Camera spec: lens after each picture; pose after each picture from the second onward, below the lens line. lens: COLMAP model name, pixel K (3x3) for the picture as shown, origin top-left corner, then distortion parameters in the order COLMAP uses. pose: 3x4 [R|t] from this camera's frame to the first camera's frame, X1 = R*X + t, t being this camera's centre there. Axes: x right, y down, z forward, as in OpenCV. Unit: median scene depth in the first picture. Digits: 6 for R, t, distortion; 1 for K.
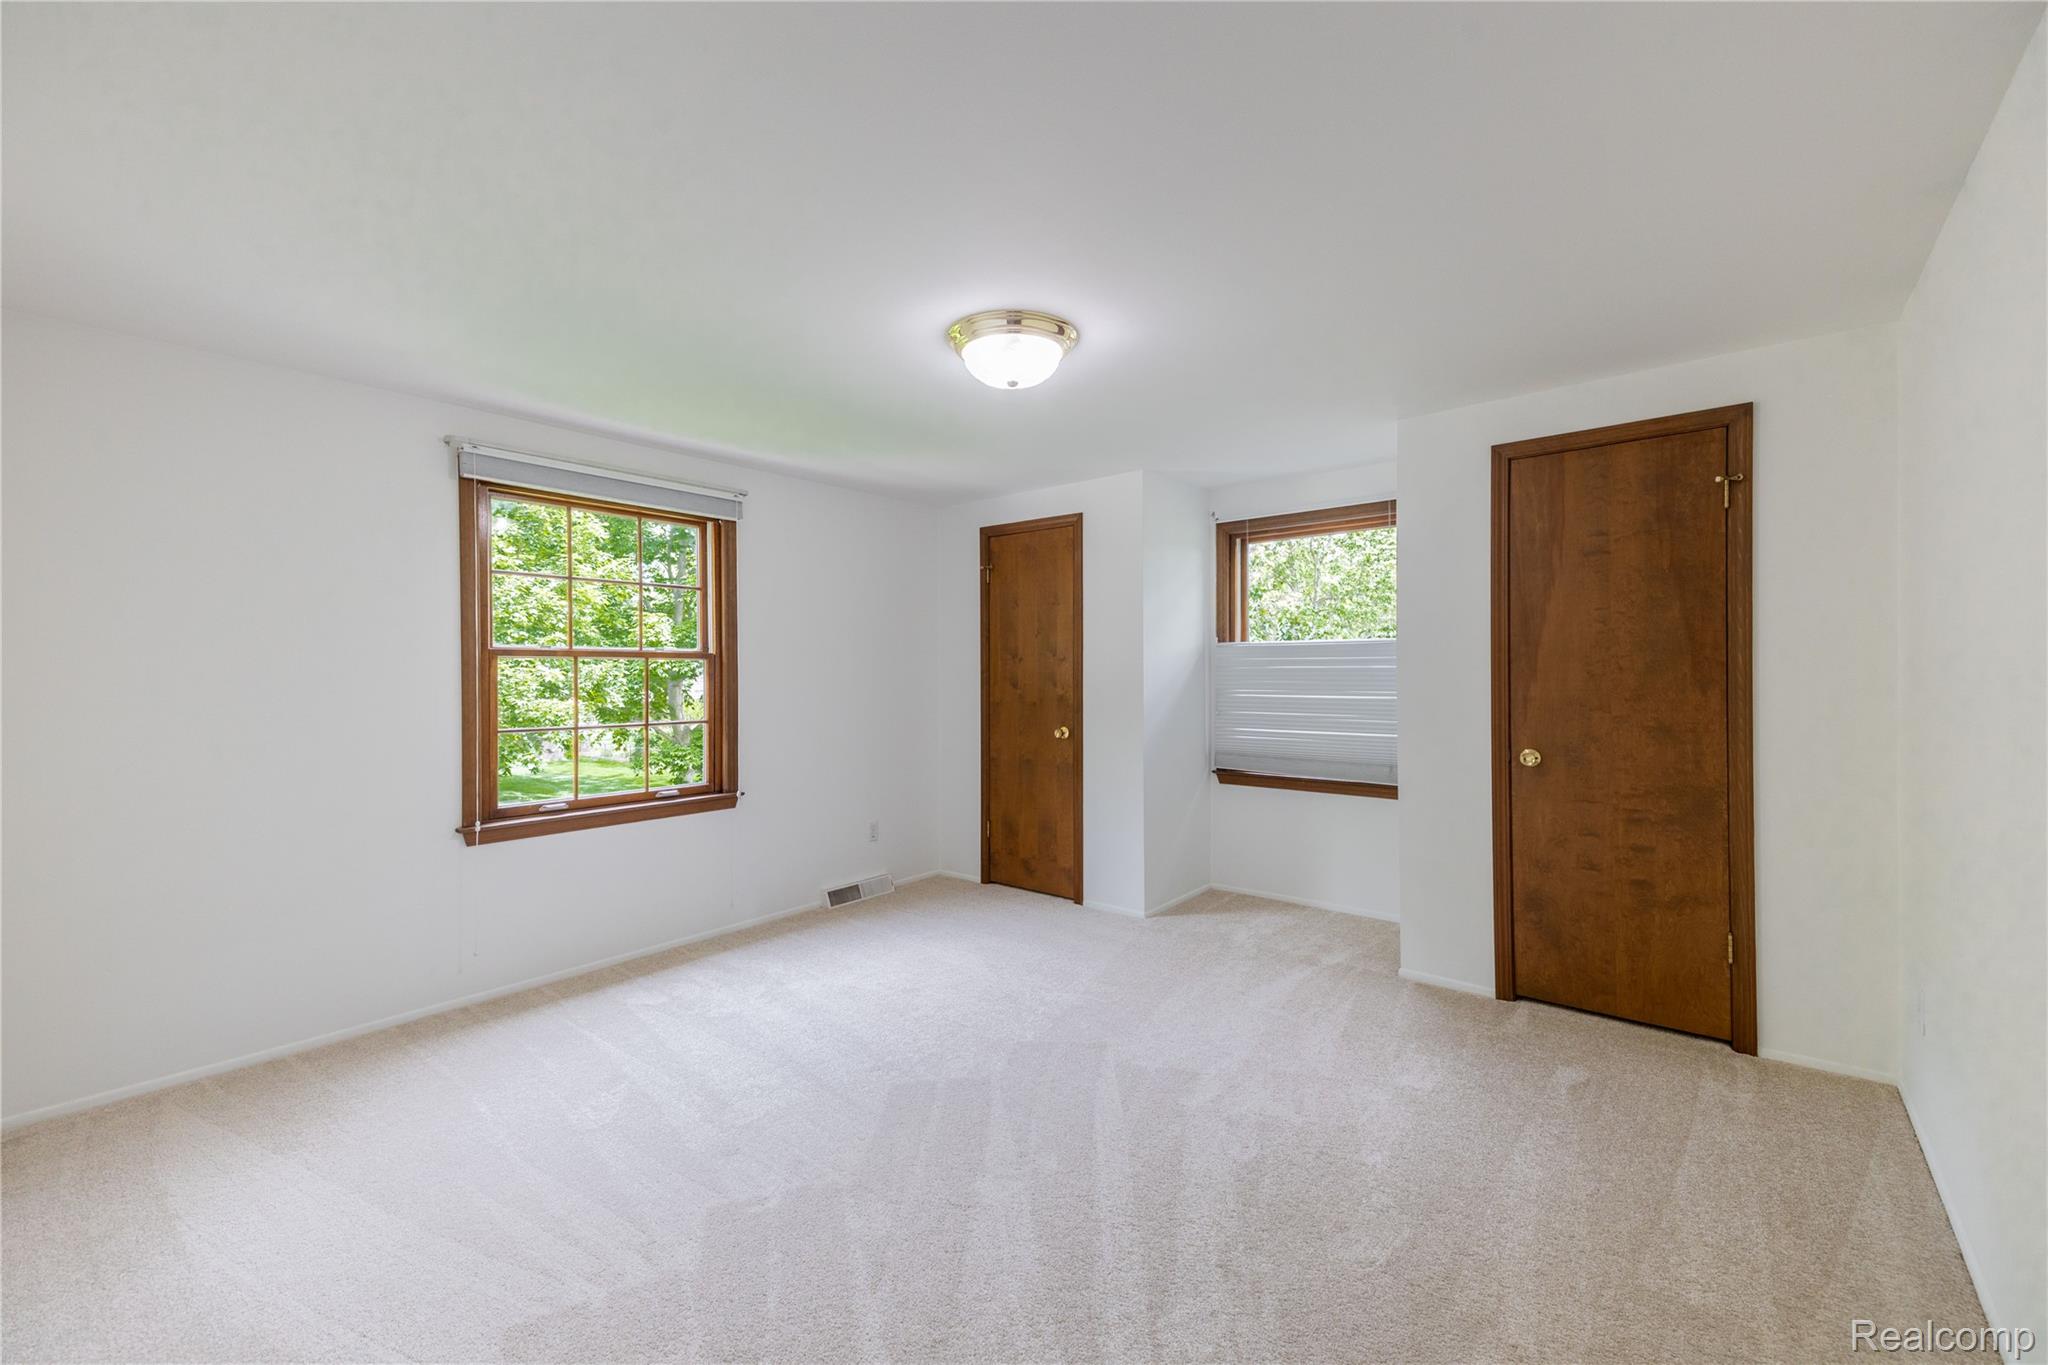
lens RADIAL K [[837.9, 0, 1024.0], [0, 837.9, 682.5], [0, 0, 1]] dist [-0.000953, -0.000176]
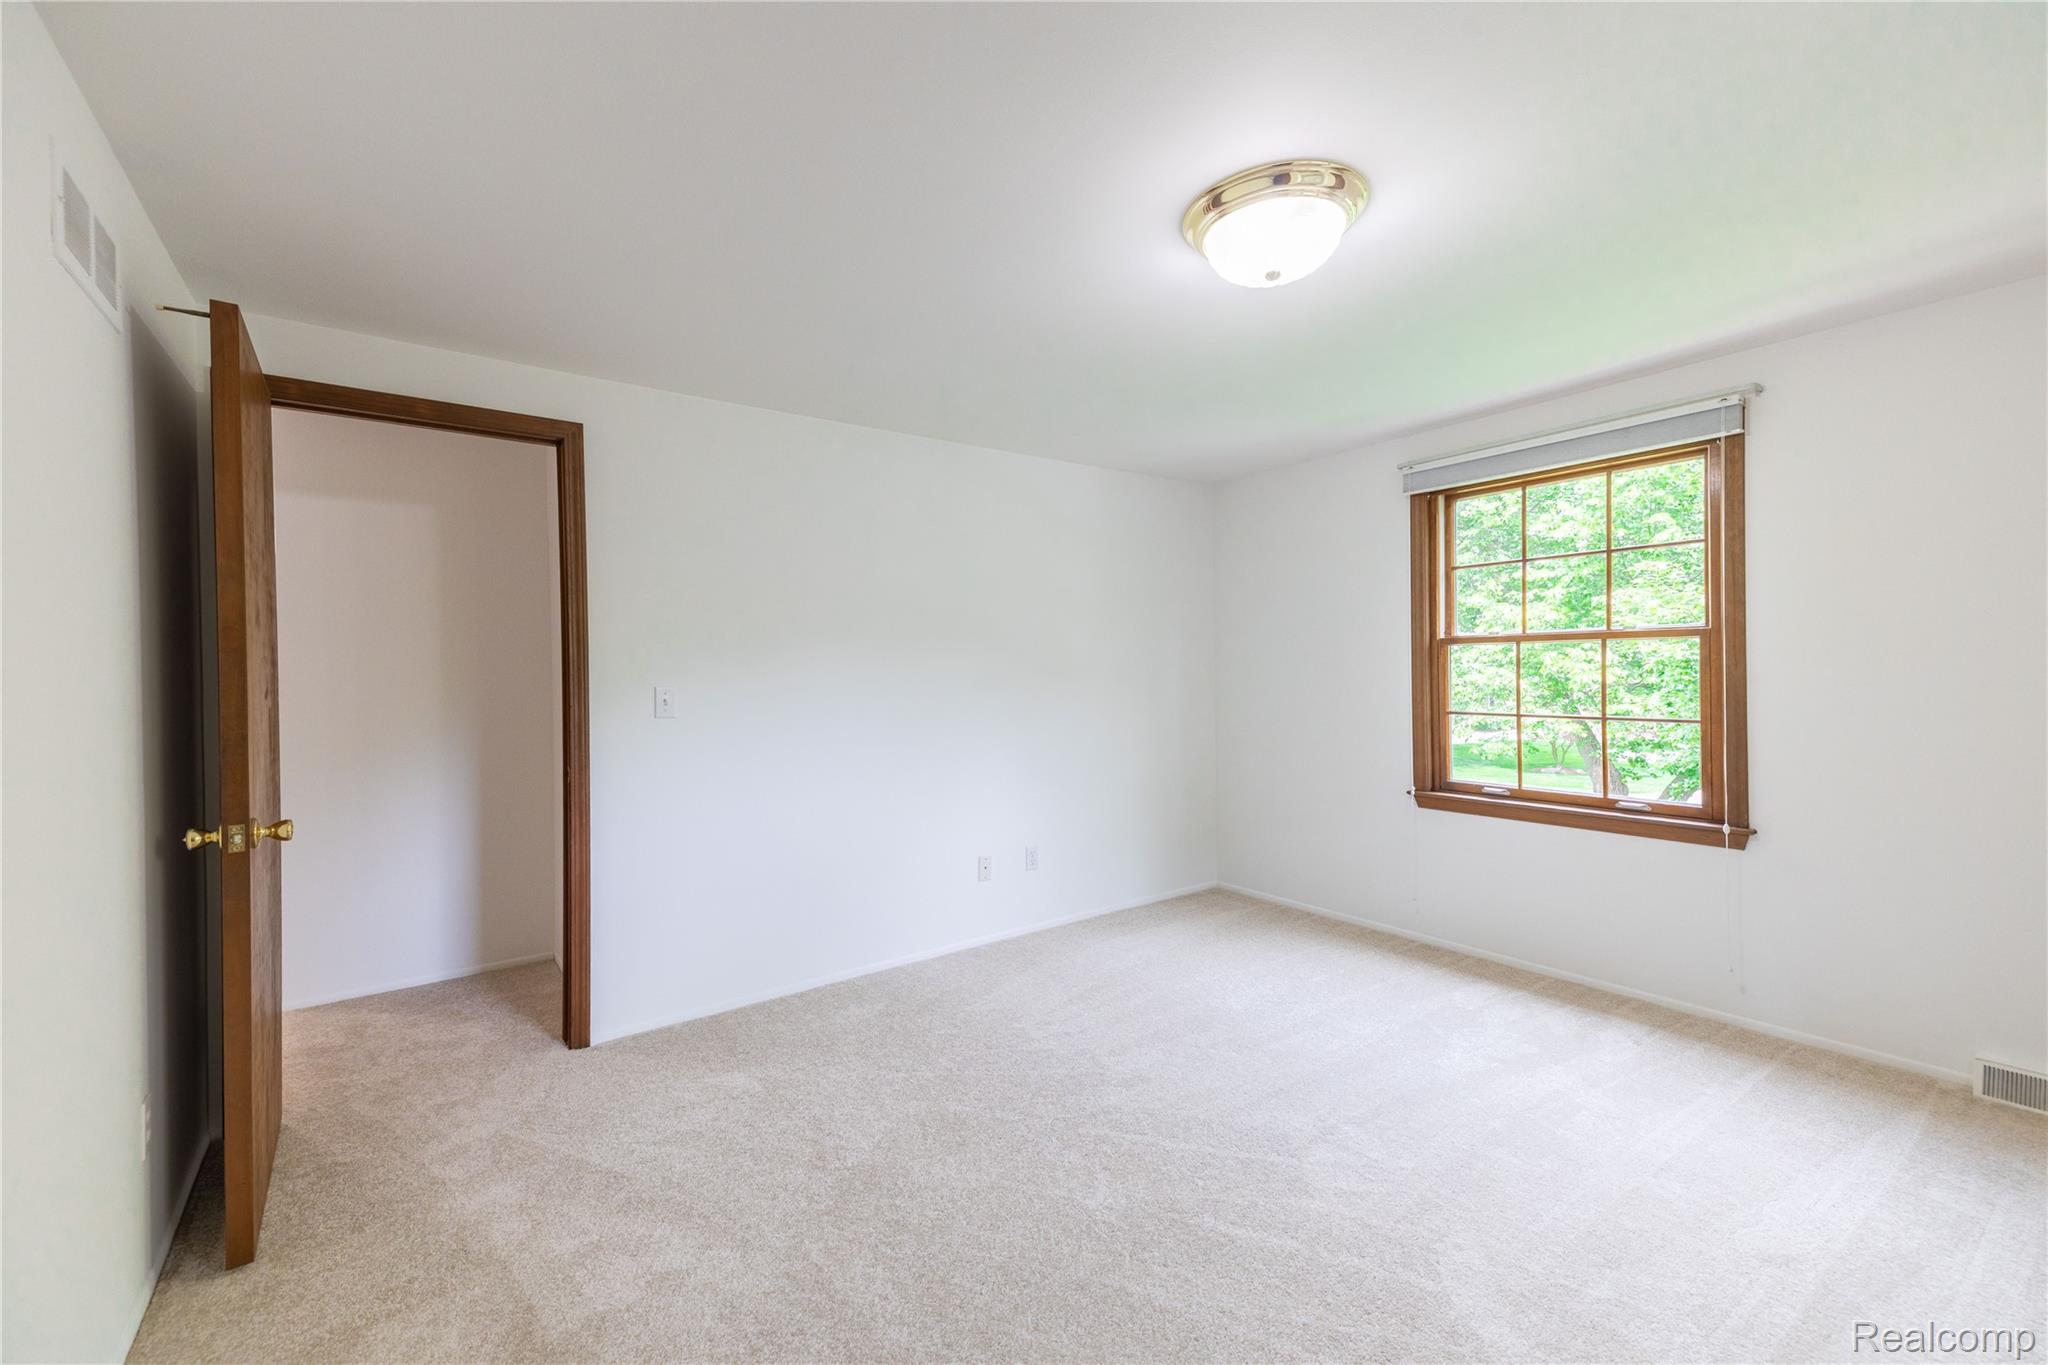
lens RADIAL K [[837.9, 0, 1024.0], [0, 837.9, 682.5], [0, 0, 1]] dist [-0.000953, -0.000176]
pose [[-0.299740, 0.022544, -0.953755, 0.562036], [0.007138, 0.999746, 0.021387, -0.008402], [0.953994, -0.000397, -0.299824, 0.742614]]
